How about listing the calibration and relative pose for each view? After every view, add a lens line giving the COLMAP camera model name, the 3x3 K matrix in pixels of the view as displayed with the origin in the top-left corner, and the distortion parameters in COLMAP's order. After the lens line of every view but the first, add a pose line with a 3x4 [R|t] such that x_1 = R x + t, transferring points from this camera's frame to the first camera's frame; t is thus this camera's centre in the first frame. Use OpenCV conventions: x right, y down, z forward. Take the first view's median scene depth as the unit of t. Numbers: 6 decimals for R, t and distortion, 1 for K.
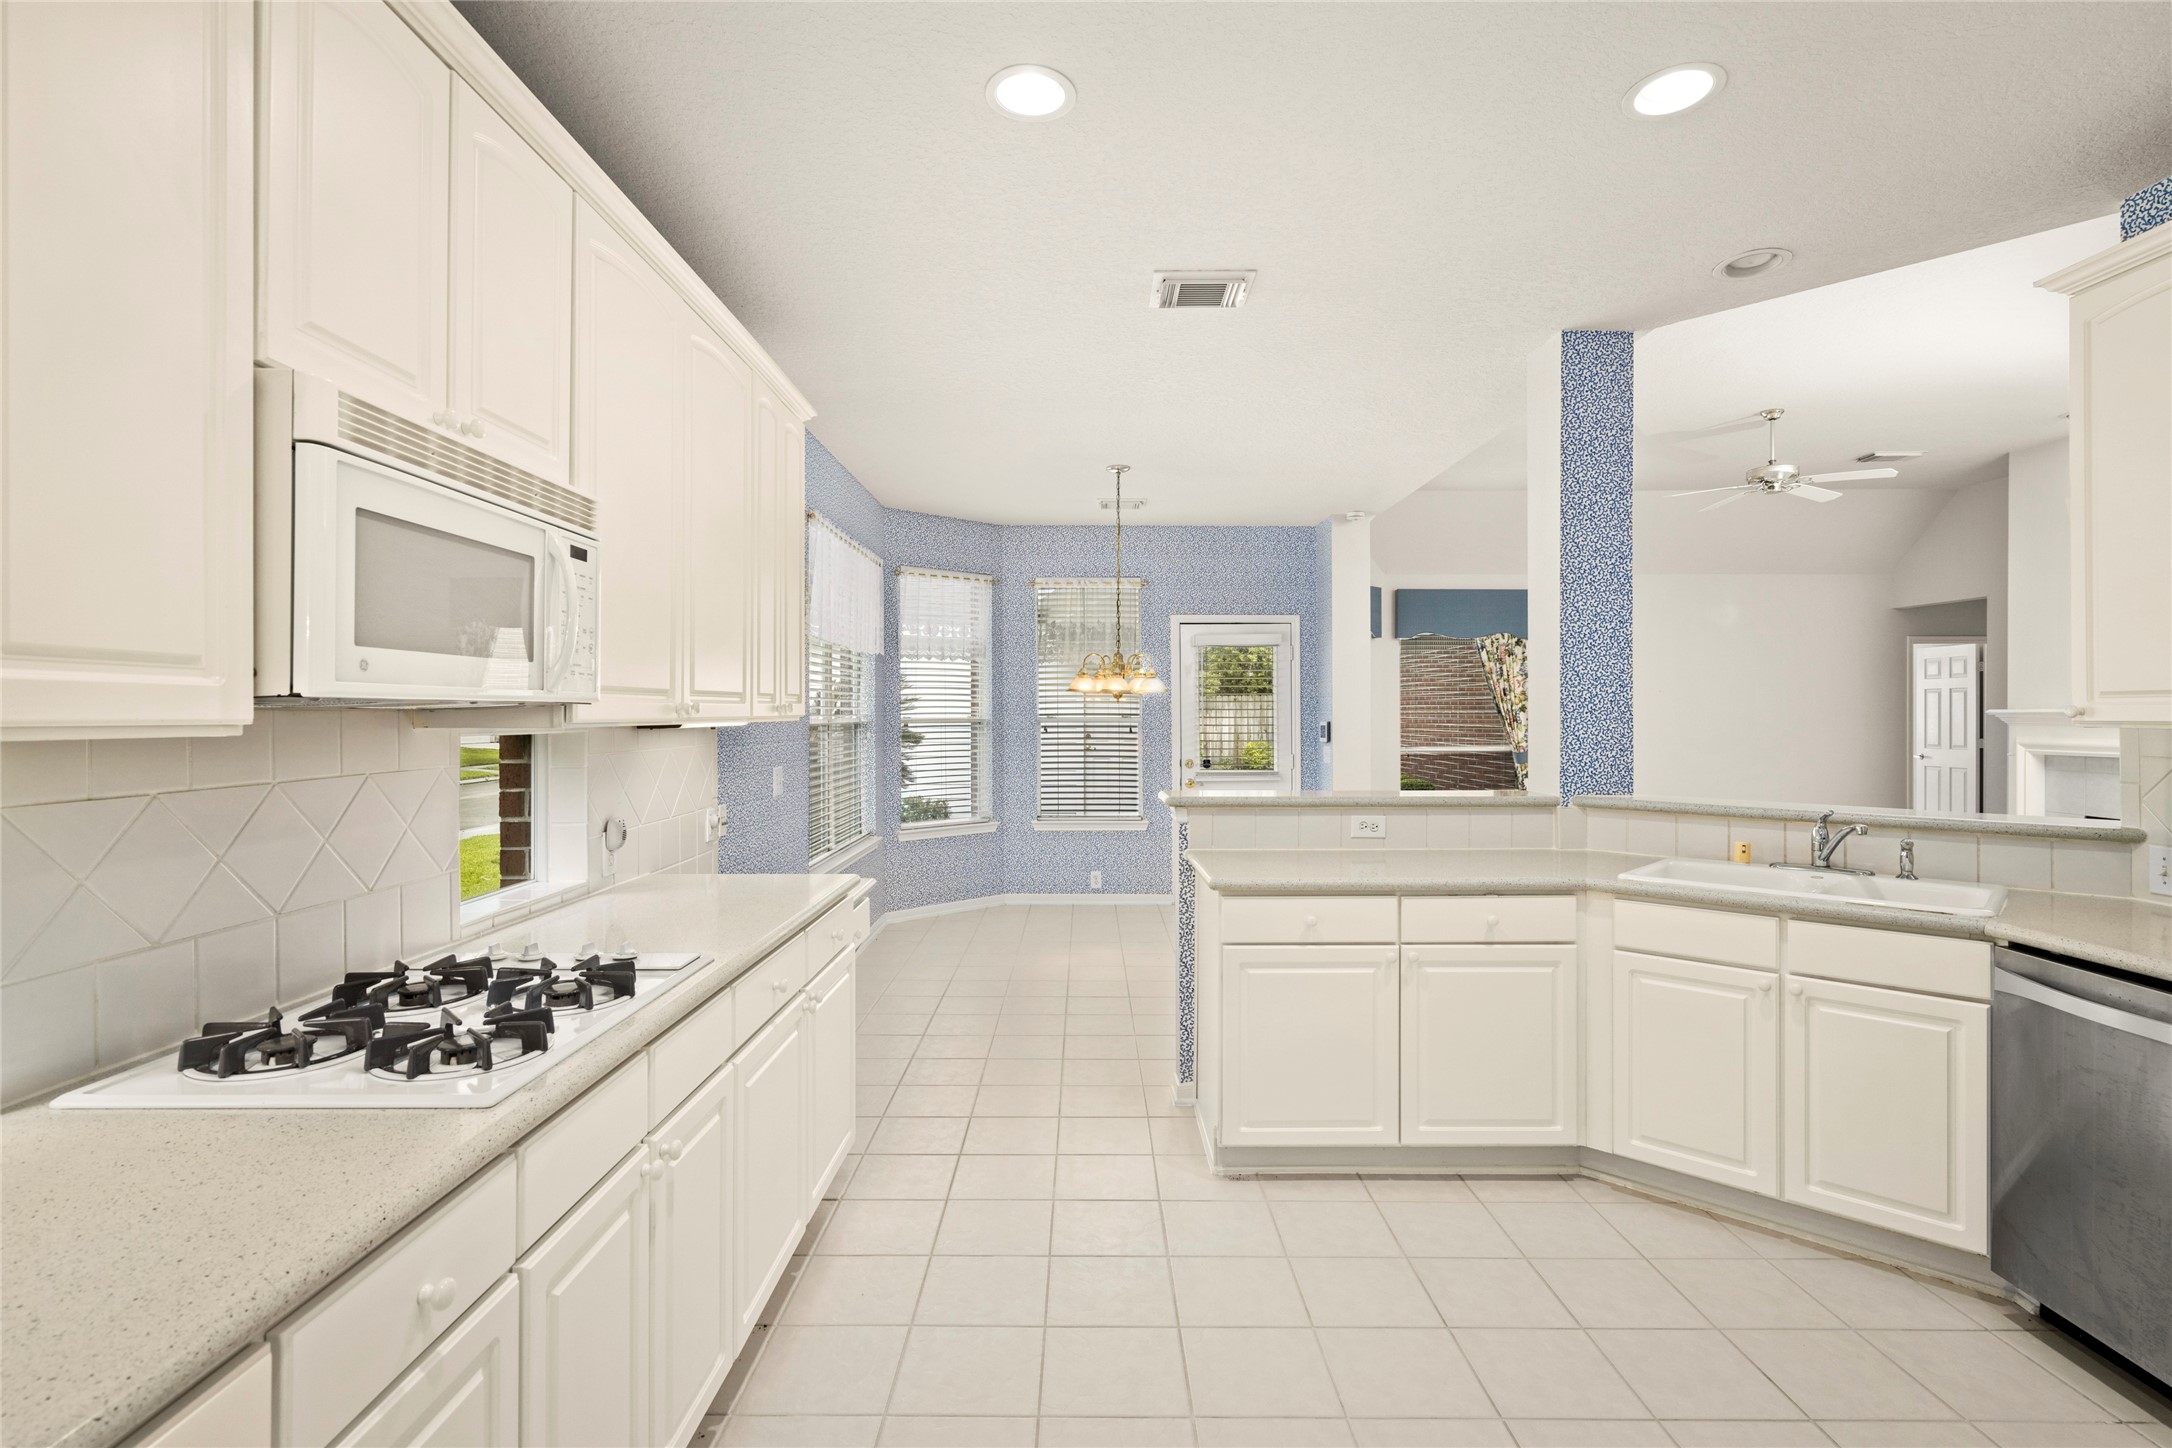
lens RADIAL K [[1024.1, 0, 1084.4], [0, 1024.1, 713.5], [0, 0, 1]] dist [0.000335, -0.000072]
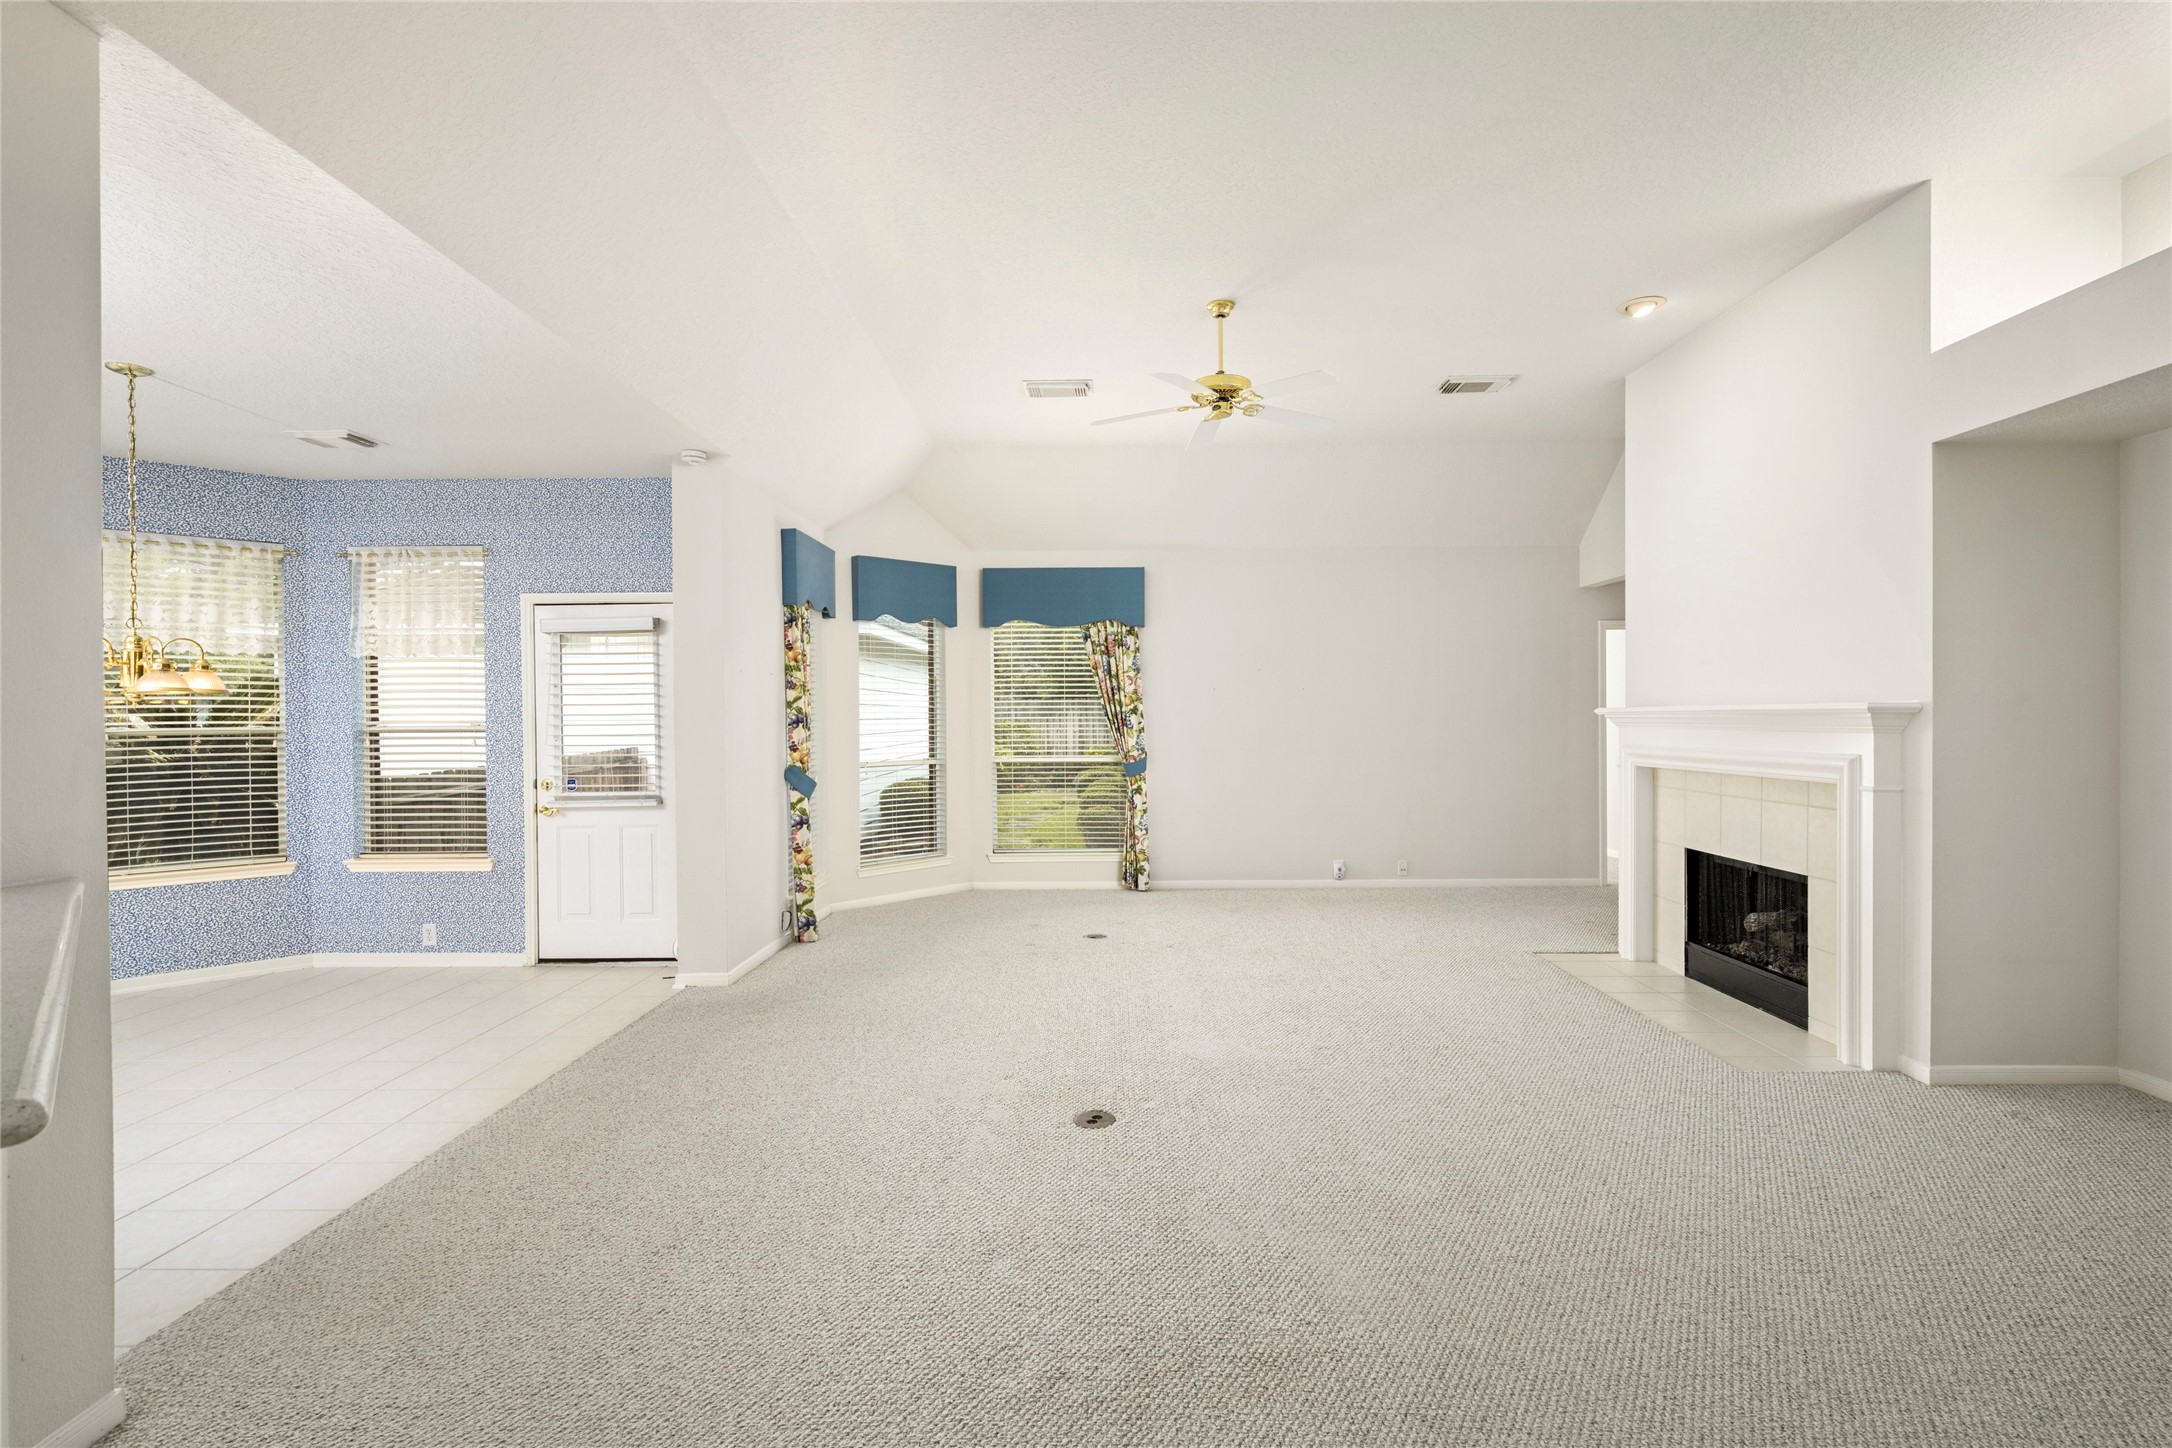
lens RADIAL K [[997.0, 0, 1089.4], [0, 997.0, 729.1], [0, 0, 1]] dist [-0.000835, -0.000305]
pose [[0.999877, -0.007970, -0.013499, 0.523970], [0.008101, 0.999921, 0.009646, 0.002717], [0.013421, -0.009754, 0.999862, 0.249294]]
